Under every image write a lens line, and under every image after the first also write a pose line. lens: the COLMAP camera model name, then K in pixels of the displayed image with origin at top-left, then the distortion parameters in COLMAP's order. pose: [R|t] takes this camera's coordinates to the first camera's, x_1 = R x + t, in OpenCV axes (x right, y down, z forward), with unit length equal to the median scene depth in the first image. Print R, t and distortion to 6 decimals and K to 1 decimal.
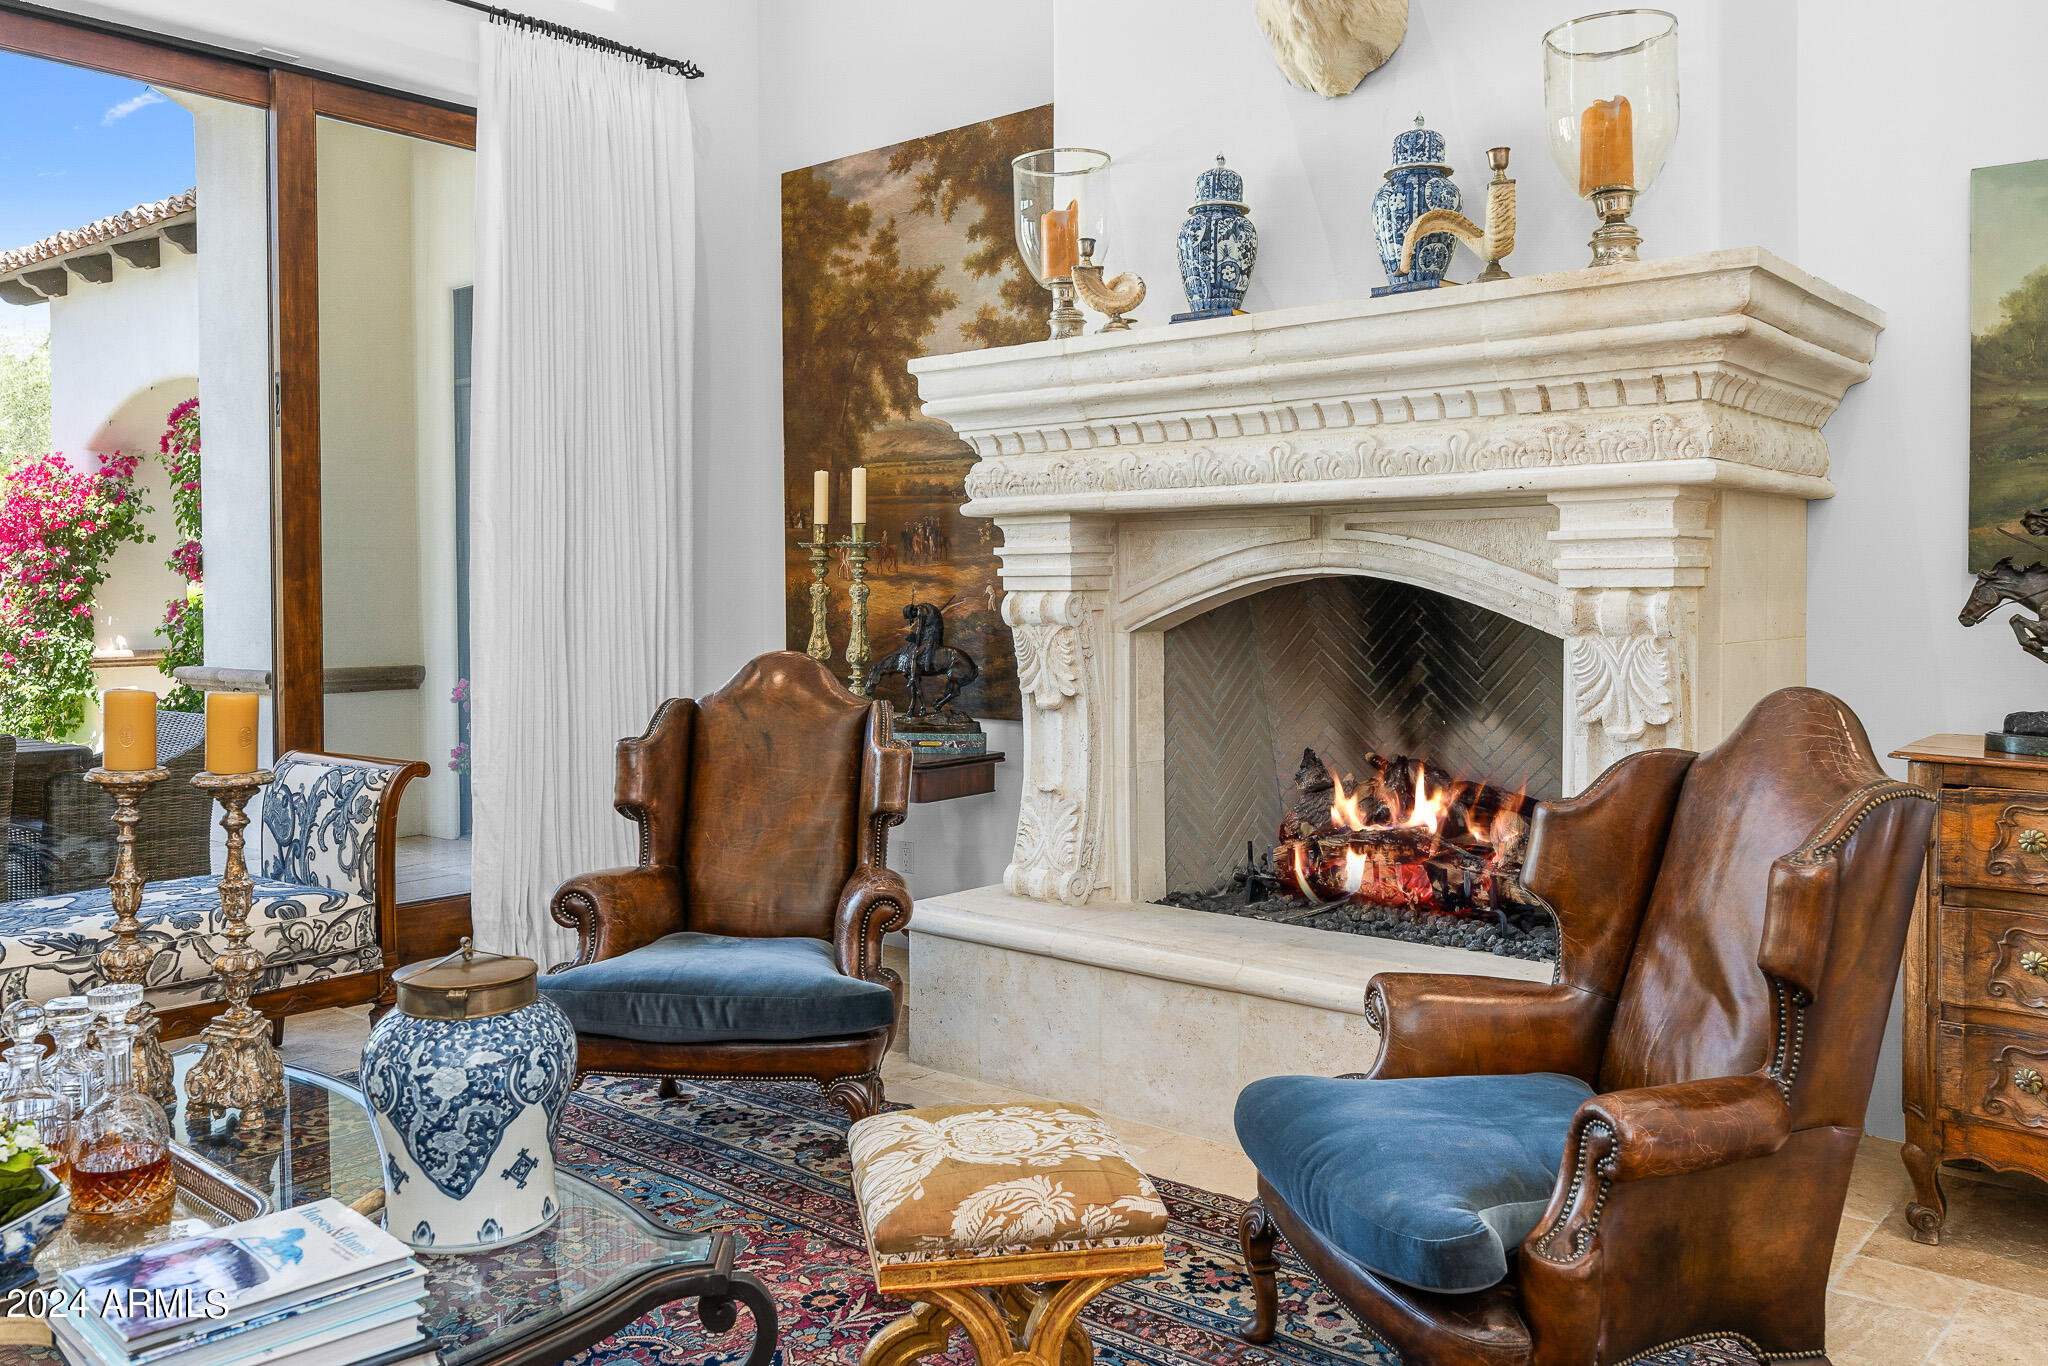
lens RADIAL K [[1623.8, 0, 1023.3], [0, 1623.8, 623.7], [0, 0, 1]] dist [-0.013573, -0.009370]
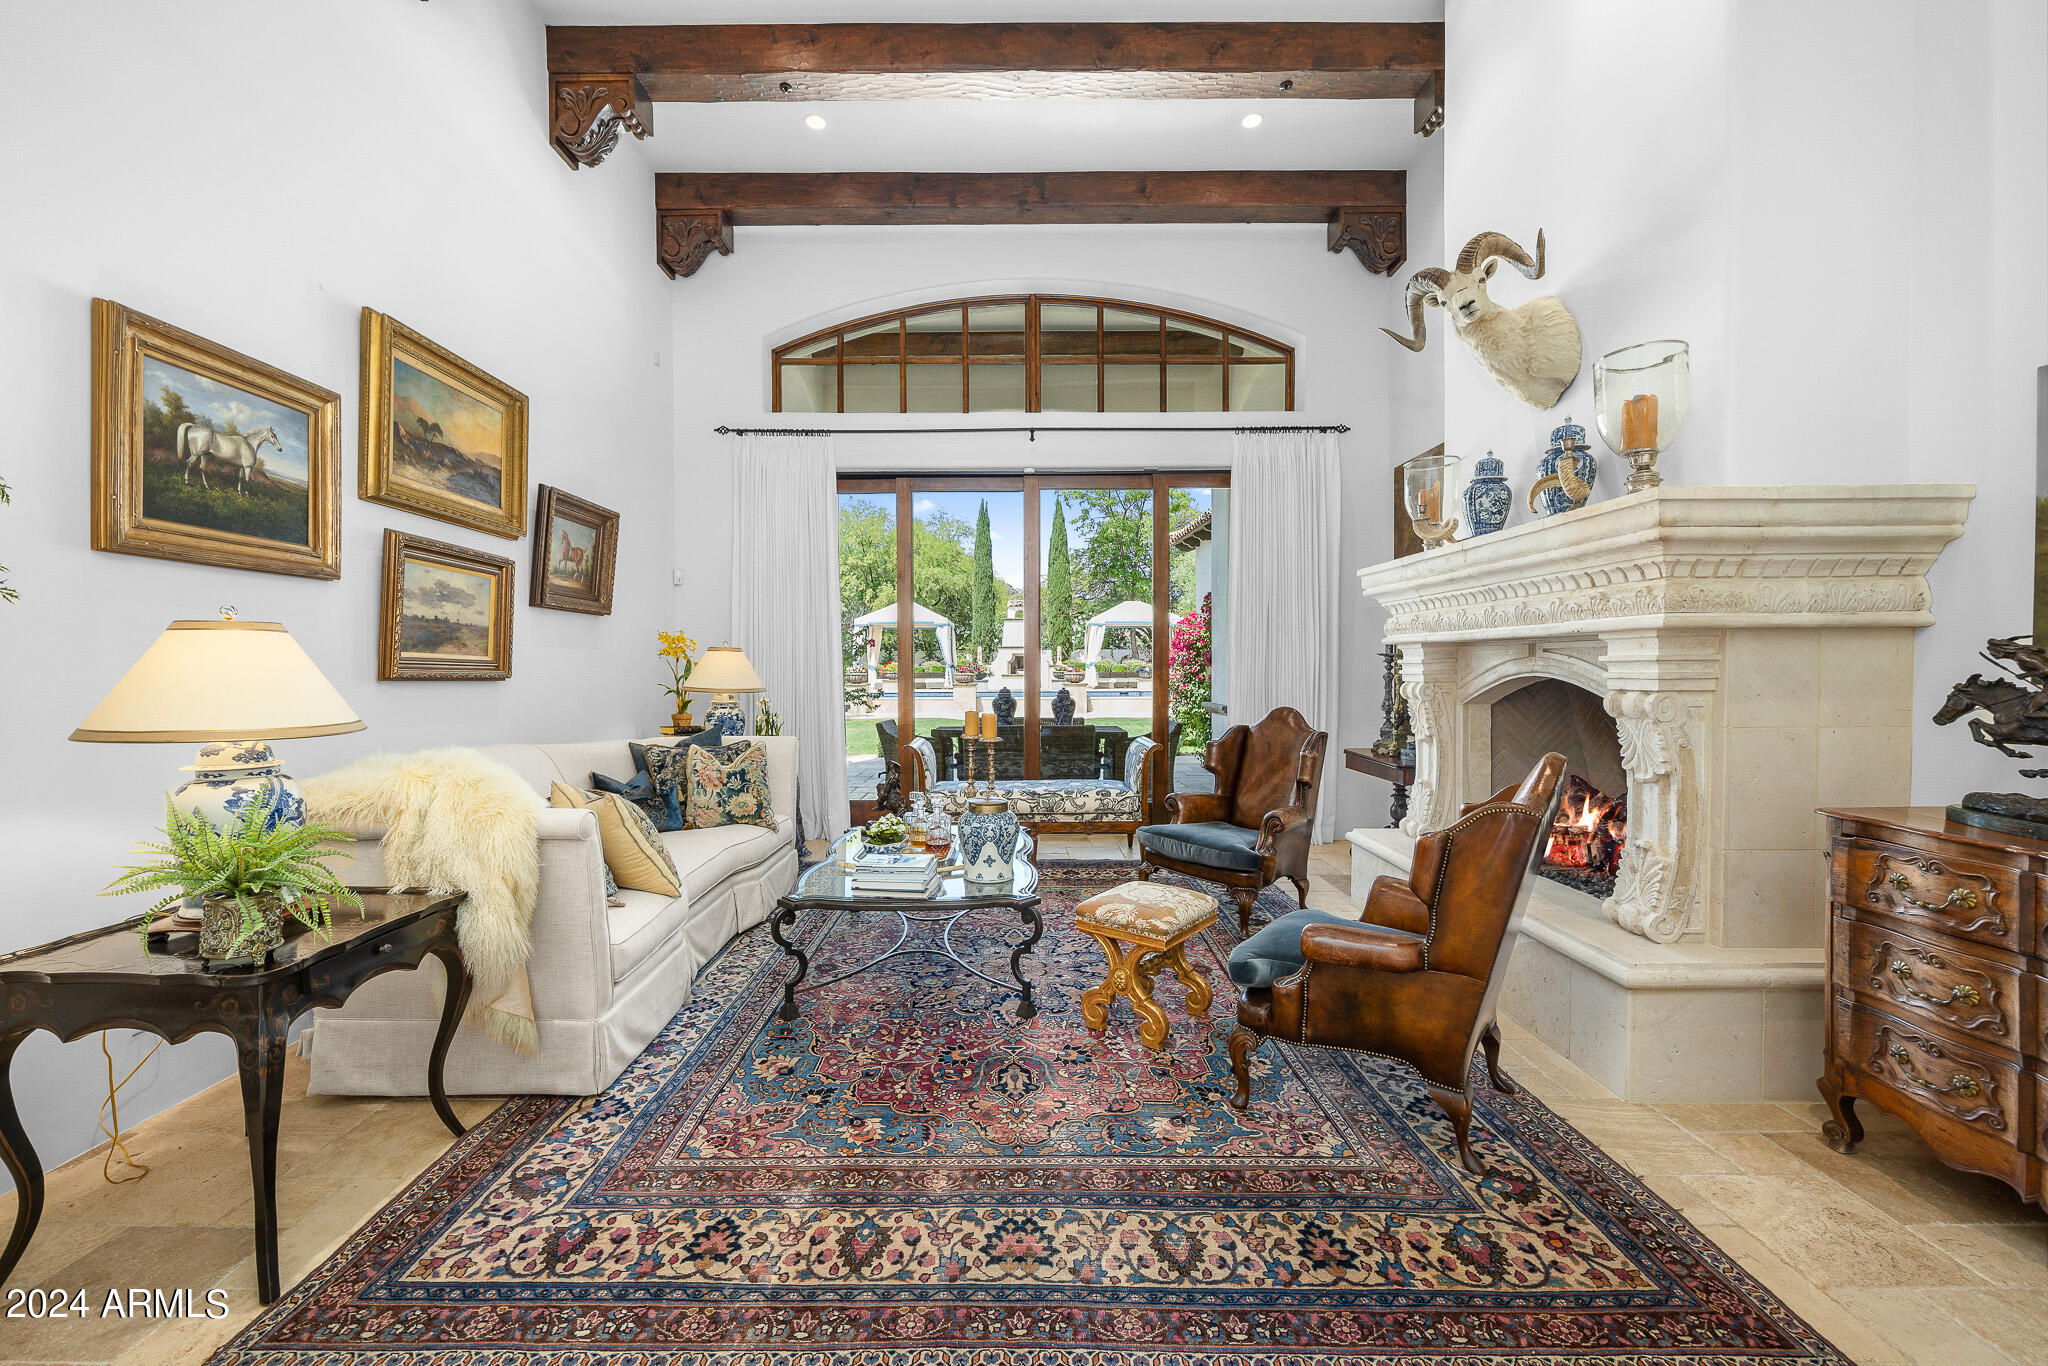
lens RADIAL K [[835.5, 0, 1024.0], [0, 835.5, 683.0], [0, 0, 1]] dist [-0.001321, 0.000170]
pose [[0.655253, 0.020067, -0.755143, 0.591733], [-0.017805, 0.999780, 0.011119, -0.027229], [0.755200, 0.006160, 0.655466, -0.038151]]
